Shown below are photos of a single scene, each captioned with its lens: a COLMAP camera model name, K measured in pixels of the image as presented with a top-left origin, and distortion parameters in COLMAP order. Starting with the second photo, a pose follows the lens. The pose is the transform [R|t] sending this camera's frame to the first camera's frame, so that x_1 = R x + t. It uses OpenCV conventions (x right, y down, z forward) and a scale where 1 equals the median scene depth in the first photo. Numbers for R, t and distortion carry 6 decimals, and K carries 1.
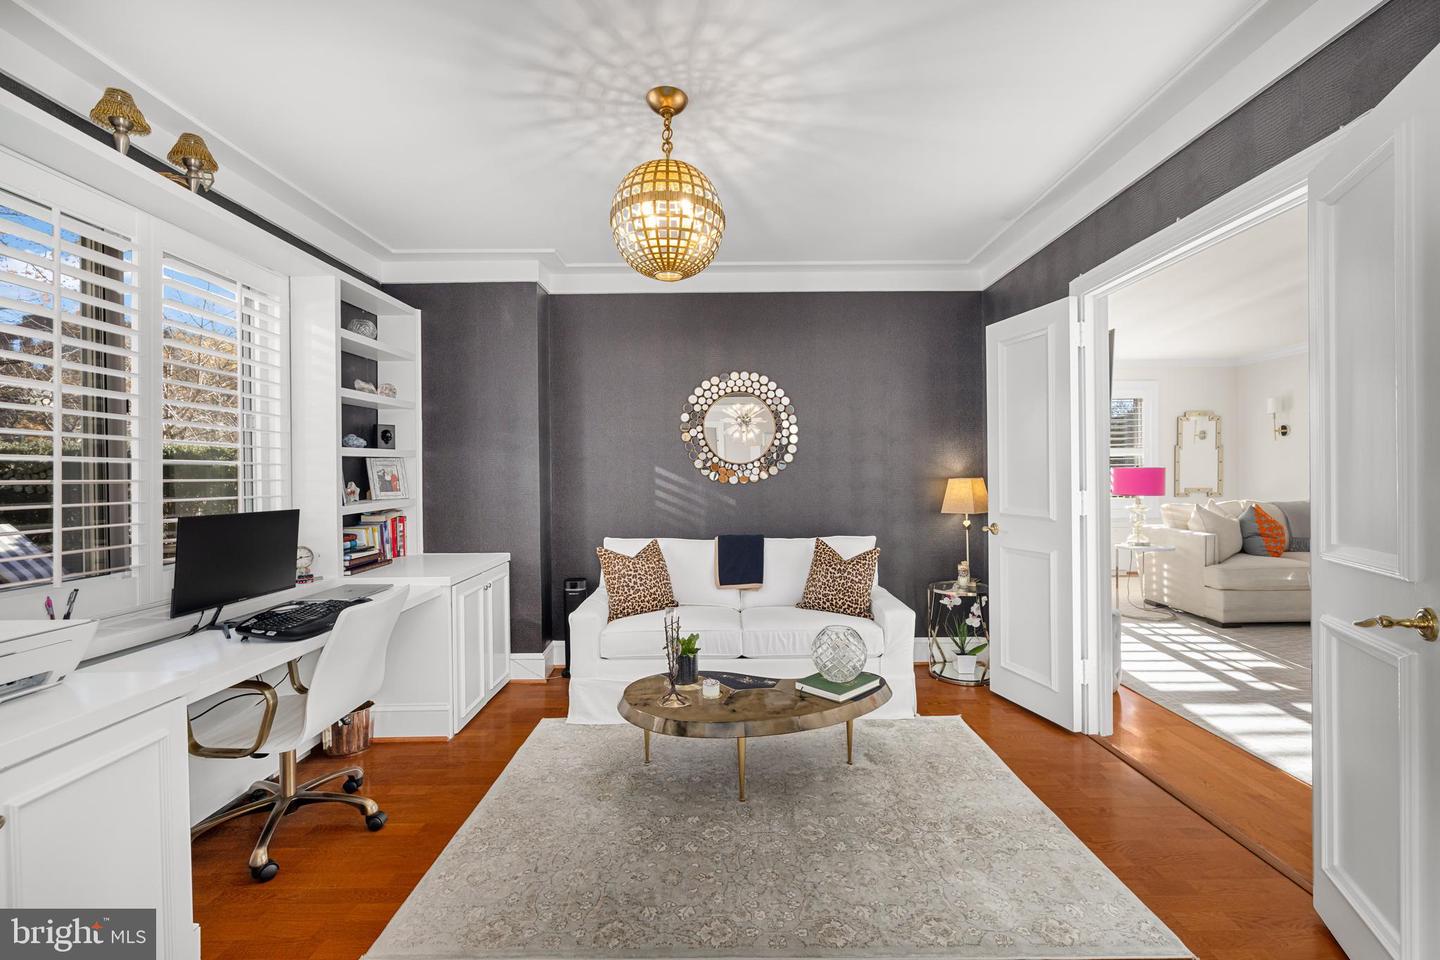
lens RADIAL K [[600.7, 0, 727.1], [0, 600.7, 475.5], [0, 0, 1]] dist [-0.000289, -0.000133]
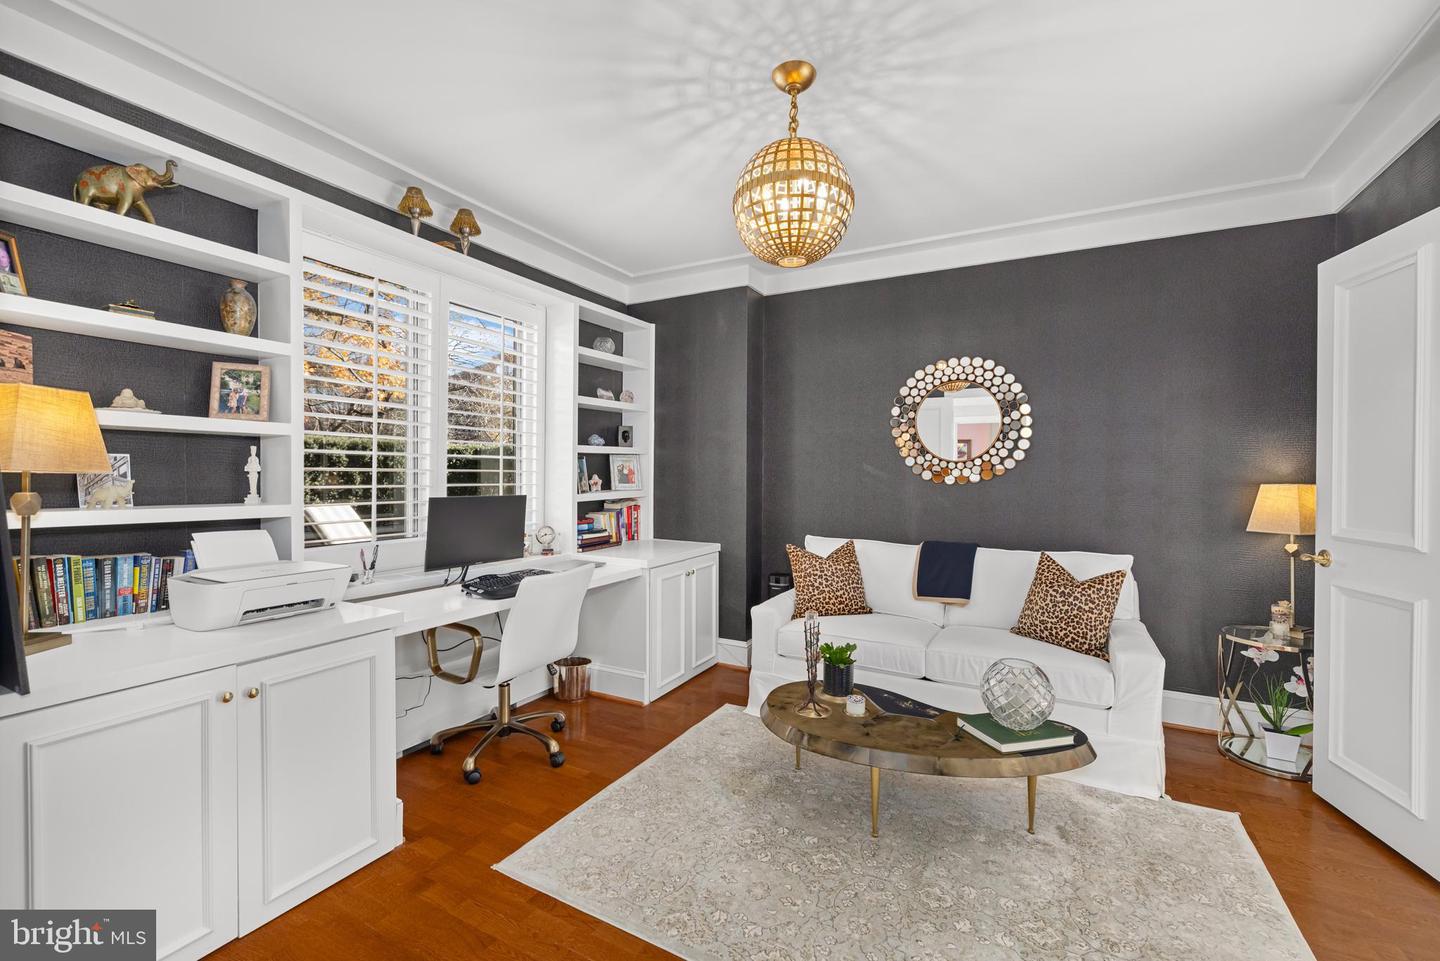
lens RADIAL K [[600.7, 0, 717.5], [0, 600.7, 475.8], [0, 0, 1]] dist [-0.000289, -0.000133]
pose [[0.879894, 0.017380, -0.474852, 0.169817], [-0.016050, 0.999848, 0.006855, 0.001374], [0.474899, 0.001589, 0.880039, 0.072240]]
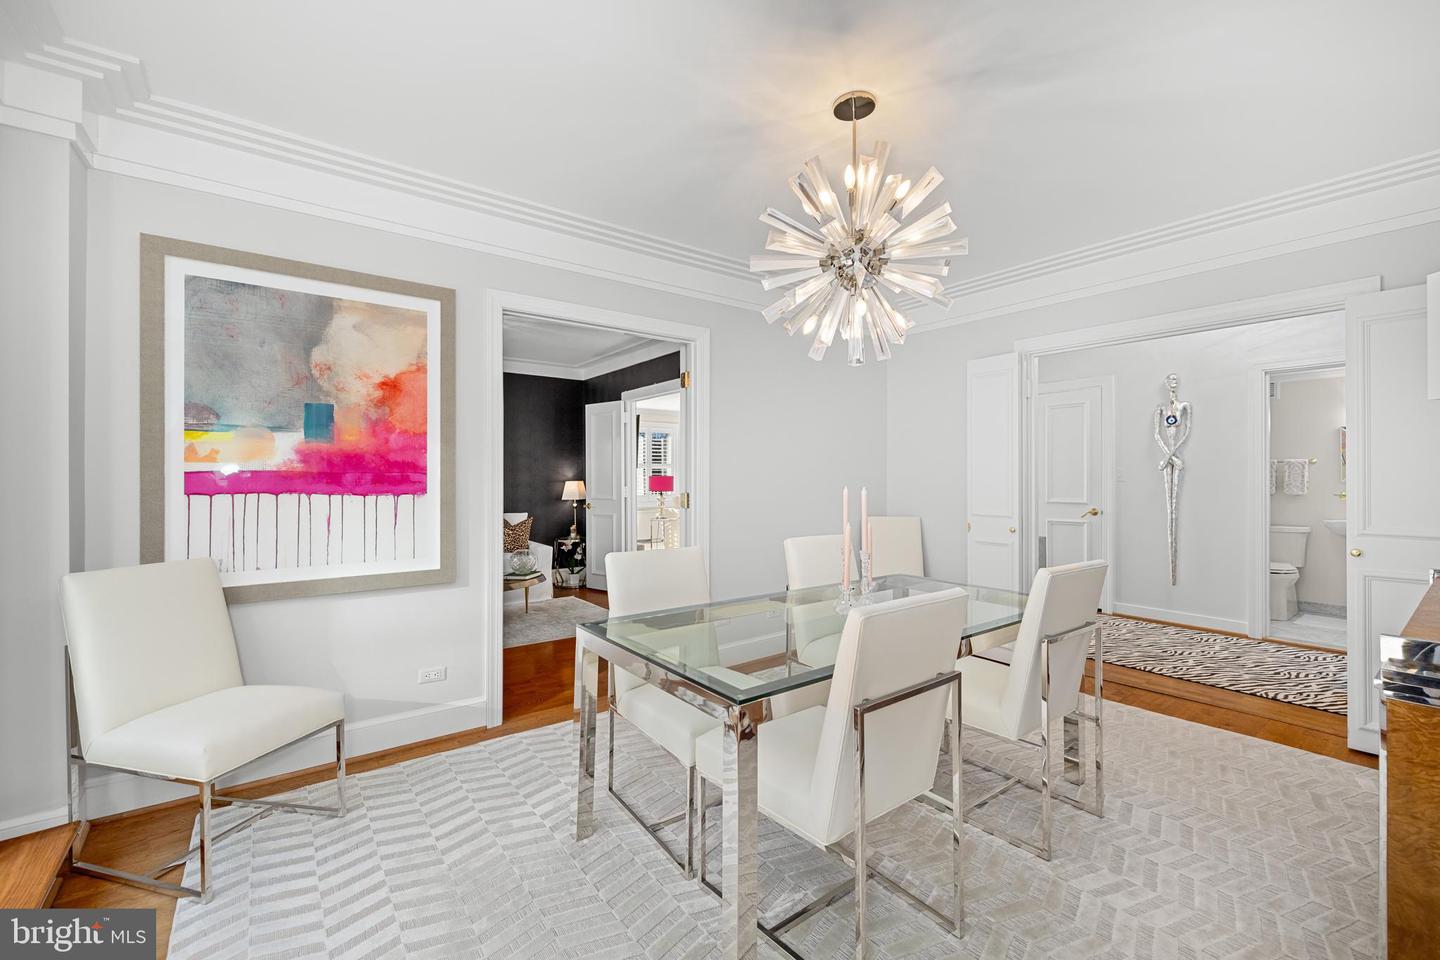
lens RADIAL K [[600.7, 0, 718.8], [0, 600.7, 480.3], [0, 0, 1]] dist [-0.000289, -0.000133]
pose [[0.802215, 0.004592, 0.597018, -0.443186], [-0.005365, 0.999985, -0.000483, 0.001337], [-0.597012, -0.002815, 0.802228, -0.949080]]
